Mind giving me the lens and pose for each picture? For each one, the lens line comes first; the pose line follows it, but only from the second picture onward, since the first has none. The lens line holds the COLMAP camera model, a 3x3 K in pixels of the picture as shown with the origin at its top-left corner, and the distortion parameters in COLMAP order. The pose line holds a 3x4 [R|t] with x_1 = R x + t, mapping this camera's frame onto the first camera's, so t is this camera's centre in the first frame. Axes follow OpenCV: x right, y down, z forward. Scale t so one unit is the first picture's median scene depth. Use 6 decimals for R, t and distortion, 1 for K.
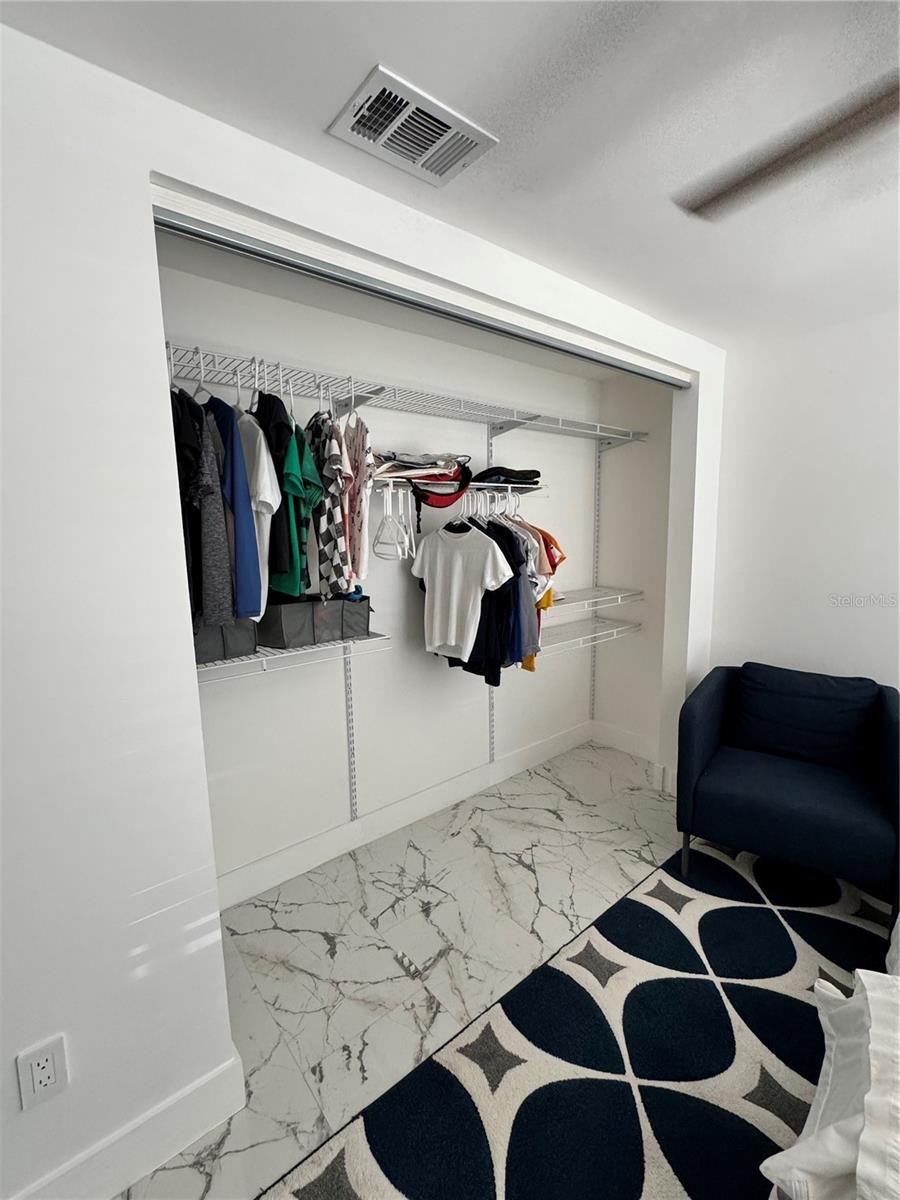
lens RADIAL K [[517.3, 0, 451.6], [0, 517.3, 599.7], [0, 0, 1]] dist [-0.005427, 0.001017]
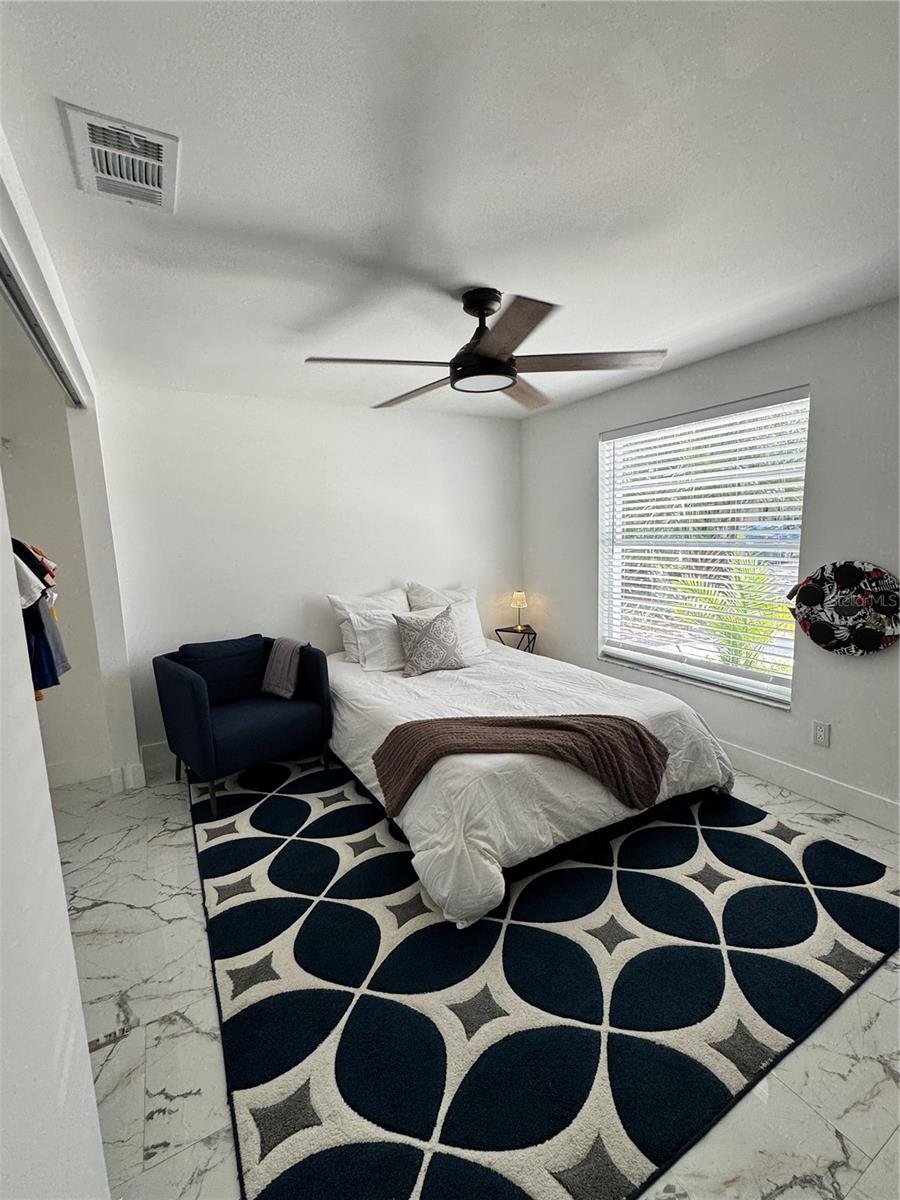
lens RADIAL K [[517.3, 0, 451.4], [0, 517.3, 598.6], [0, 0, 1]] dist [-0.005427, 0.001017]
pose [[0.168489, -0.120080, 0.978362, -0.801401], [0.166198, 0.981803, 0.091881, 0.005390], [-0.971591, 0.147121, 0.185380, 0.189612]]
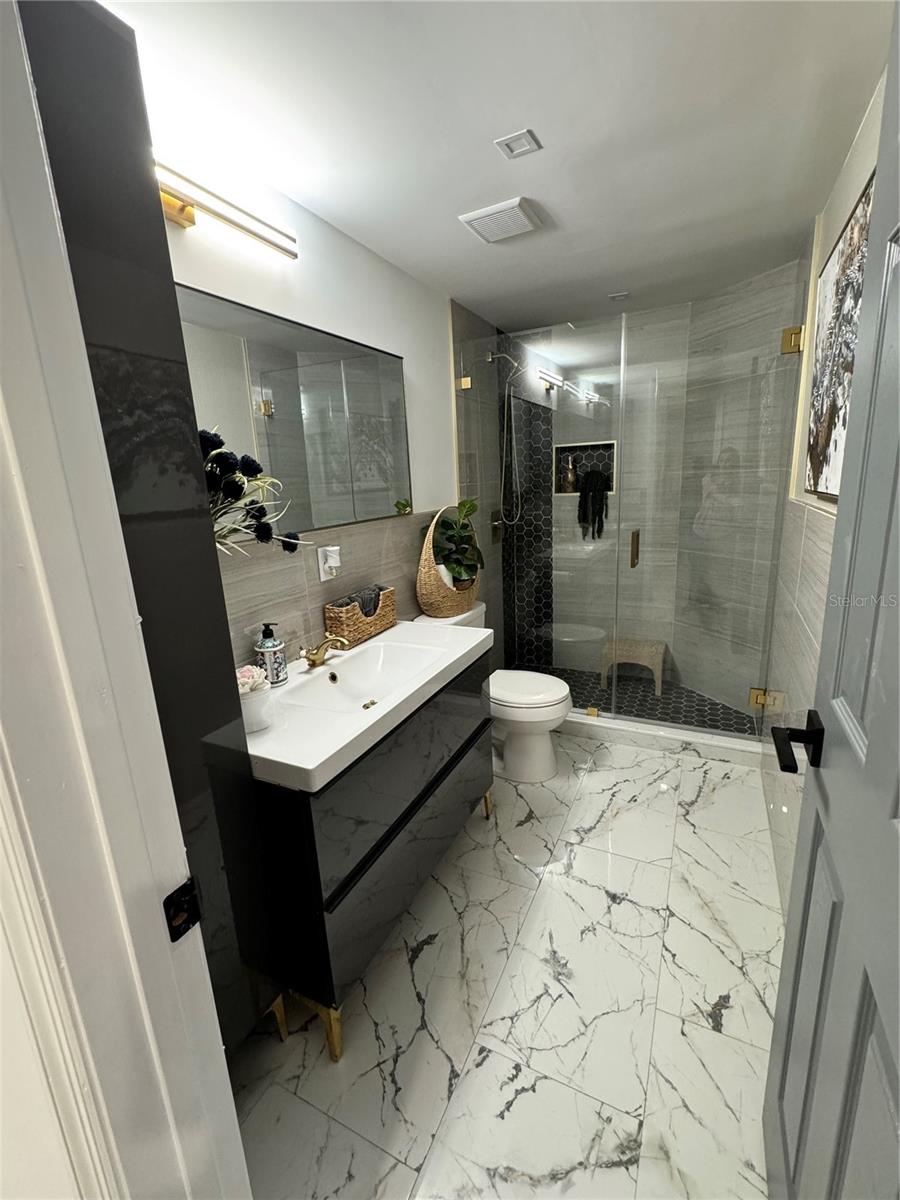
lens RADIAL K [[517.3, 0, 450.3], [0, 517.3, 596.8], [0, 0, 1]] dist [-0.005427, 0.001017]
pose [[0.410382, 0.206665, -0.888187, 0.327147], [-0.084222, 0.978408, 0.188744, -0.058799], [0.908016, -0.002652, 0.418927, 0.490345]]
